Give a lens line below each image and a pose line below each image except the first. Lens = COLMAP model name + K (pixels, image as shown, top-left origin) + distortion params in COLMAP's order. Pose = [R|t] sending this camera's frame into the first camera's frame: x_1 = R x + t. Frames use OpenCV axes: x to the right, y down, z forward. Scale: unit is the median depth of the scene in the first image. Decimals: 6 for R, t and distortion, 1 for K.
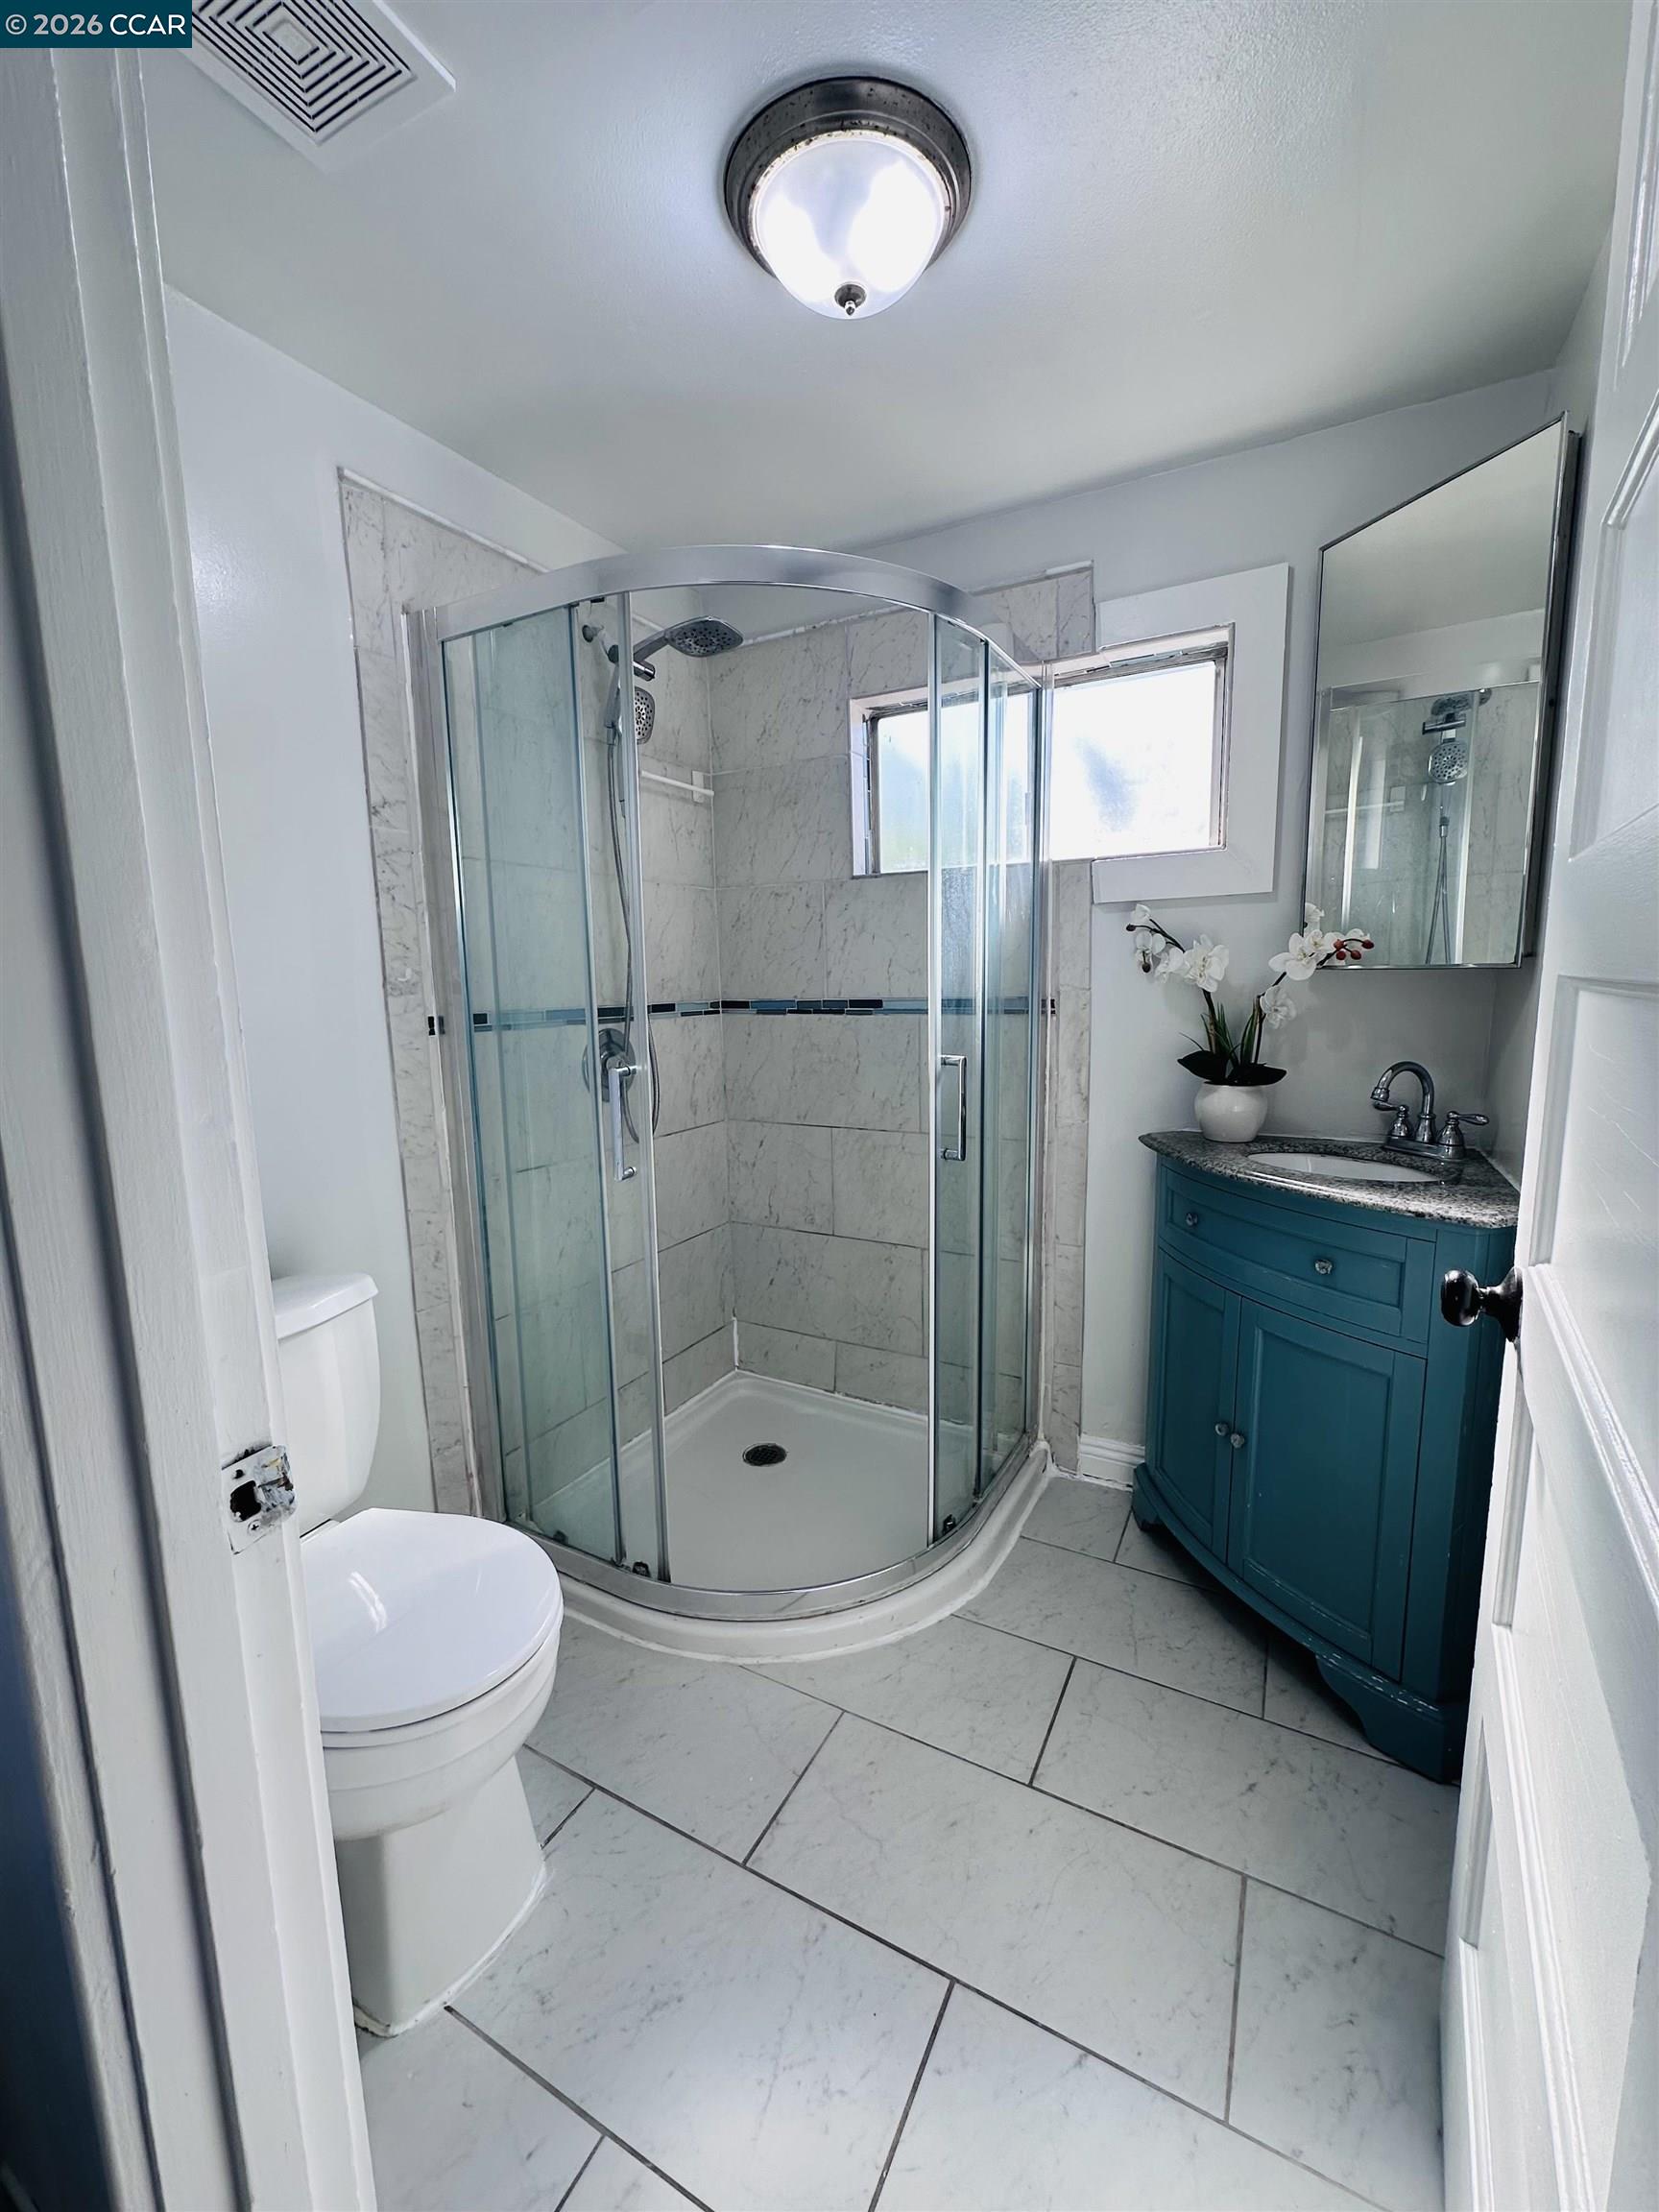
lens RADIAL K [[890.4, 0, 838.6], [0, 890.4, 1111.6], [0, 0, 1]] dist [-0.003314, 0.001676]
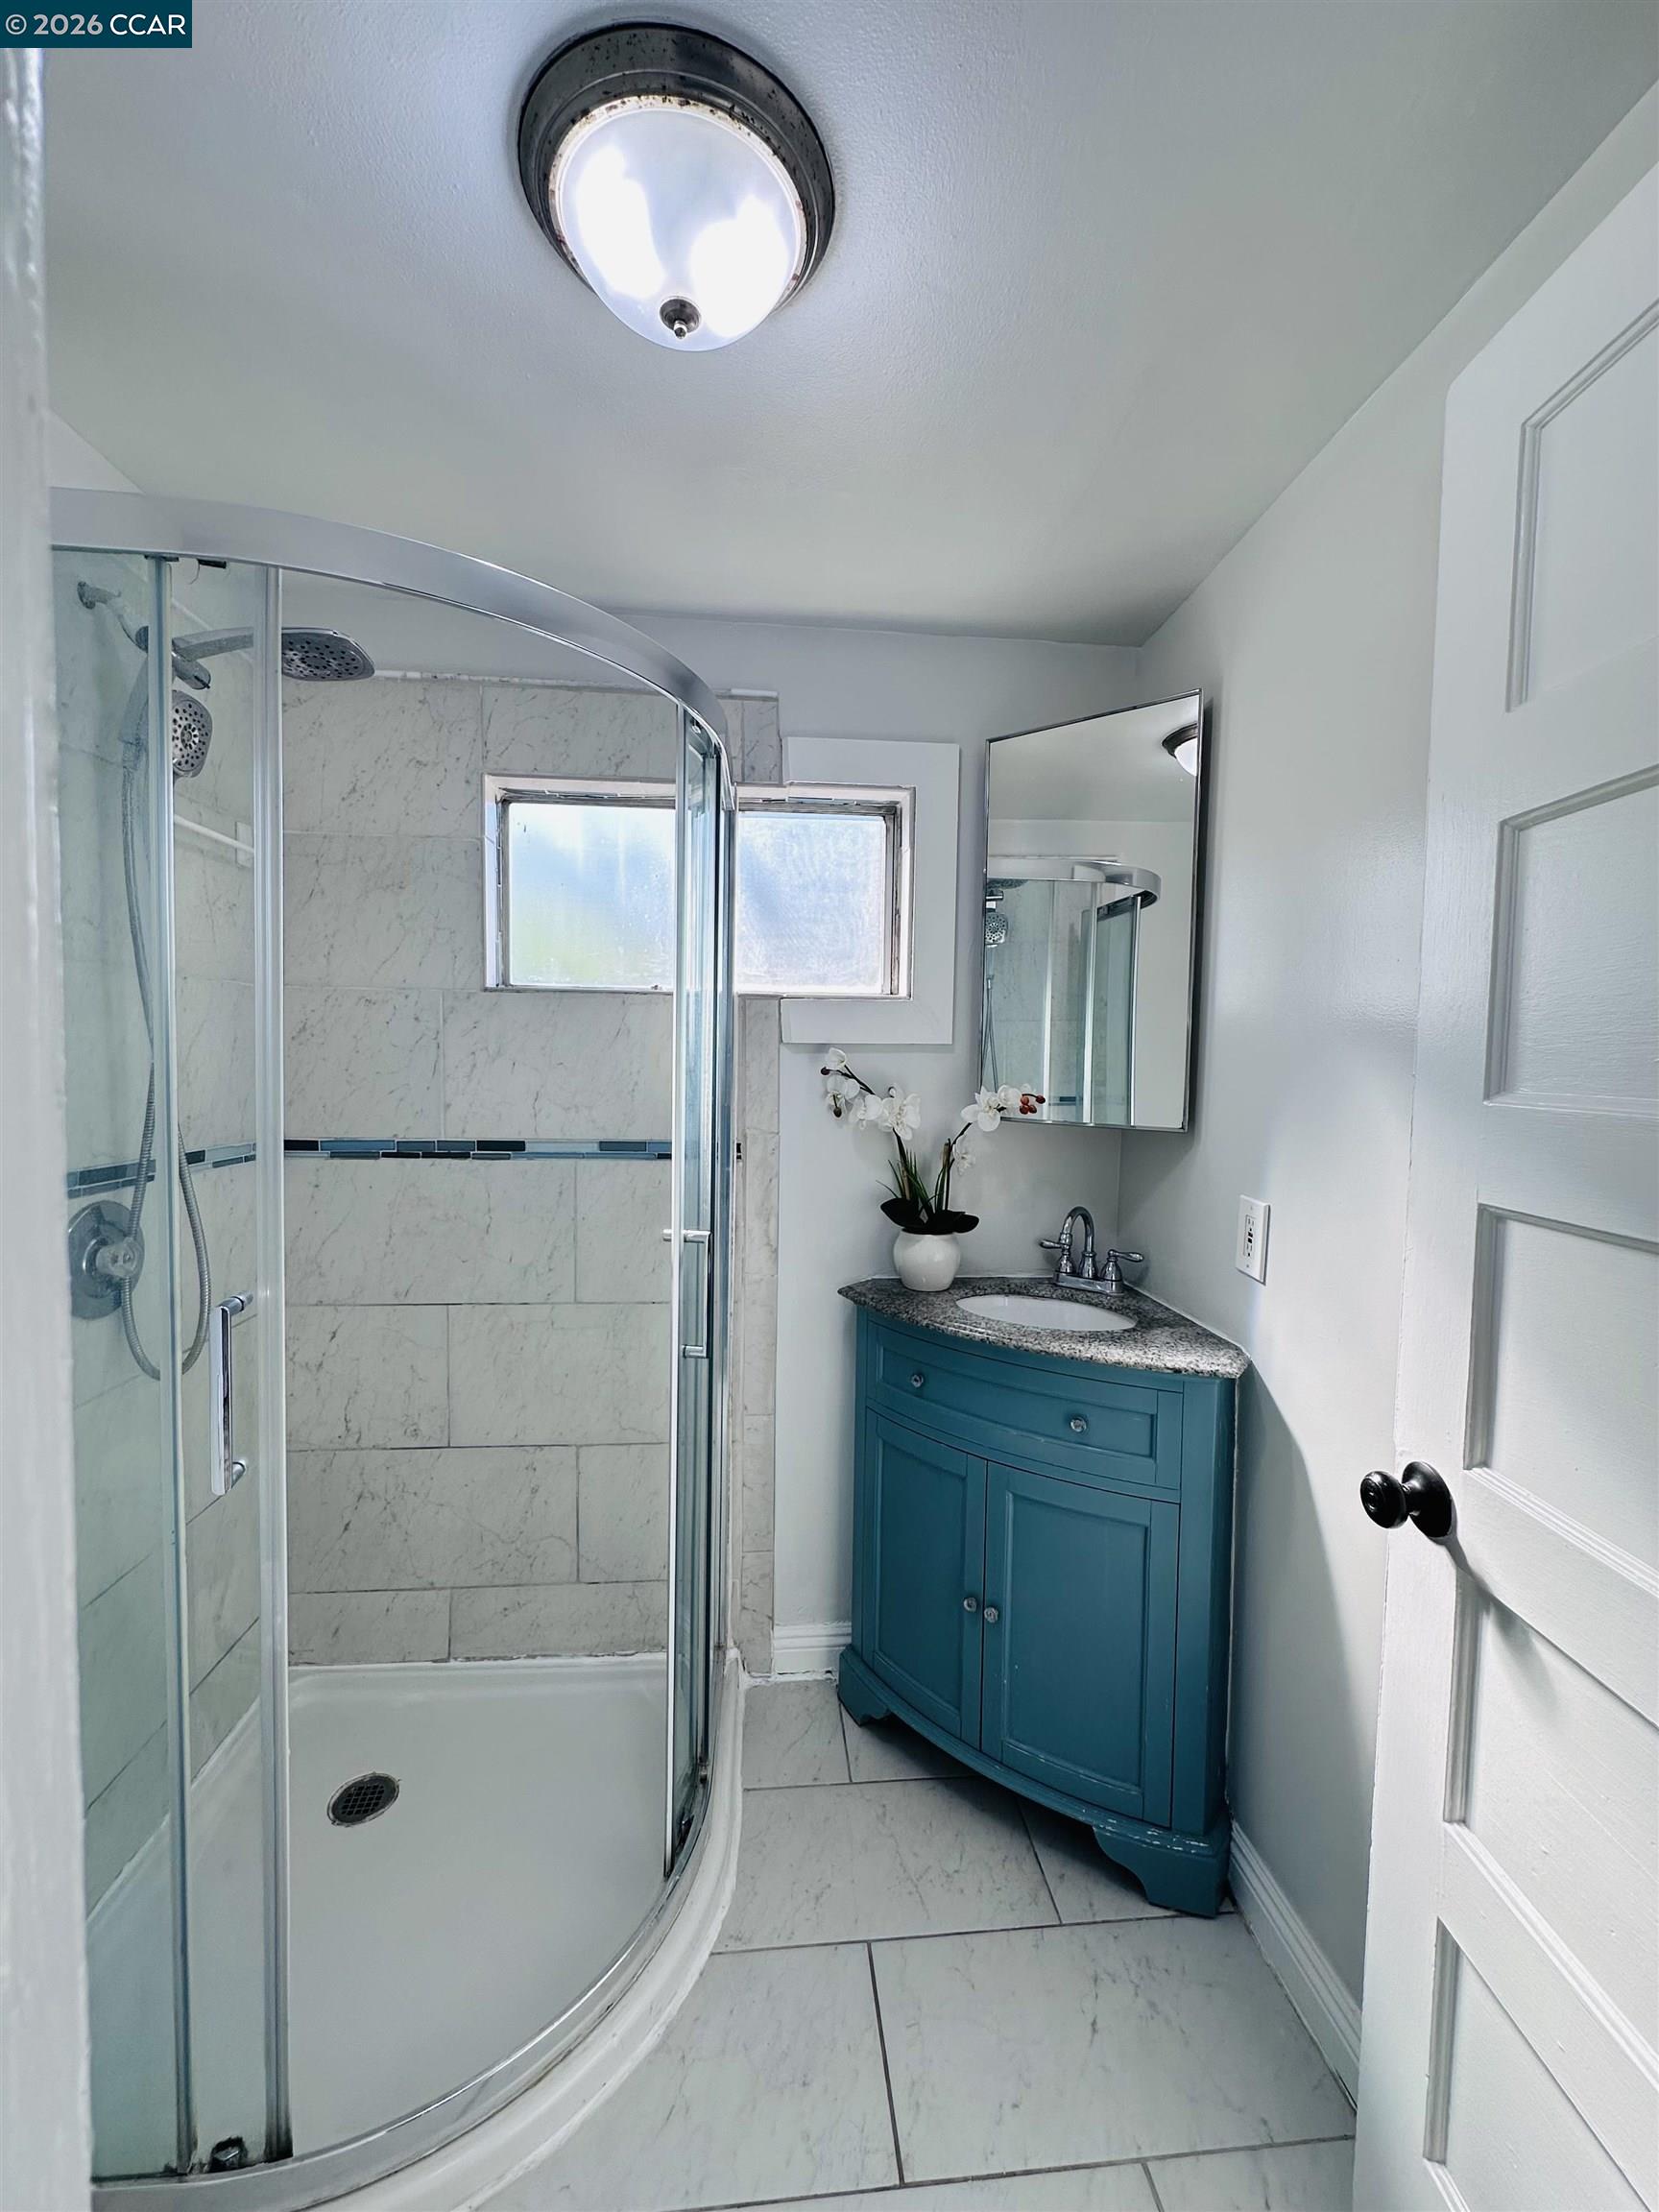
lens RADIAL K [[890.4, 0, 838.6], [0, 890.4, 1111.6], [0, 0, 1]] dist [-0.003314, 0.001676]
pose [[0.834249, 0.001461, 0.551387, -0.183708], [0.050547, 0.995583, -0.079115, -0.086232], [-0.549067, 0.093873, 0.830490, 0.200425]]
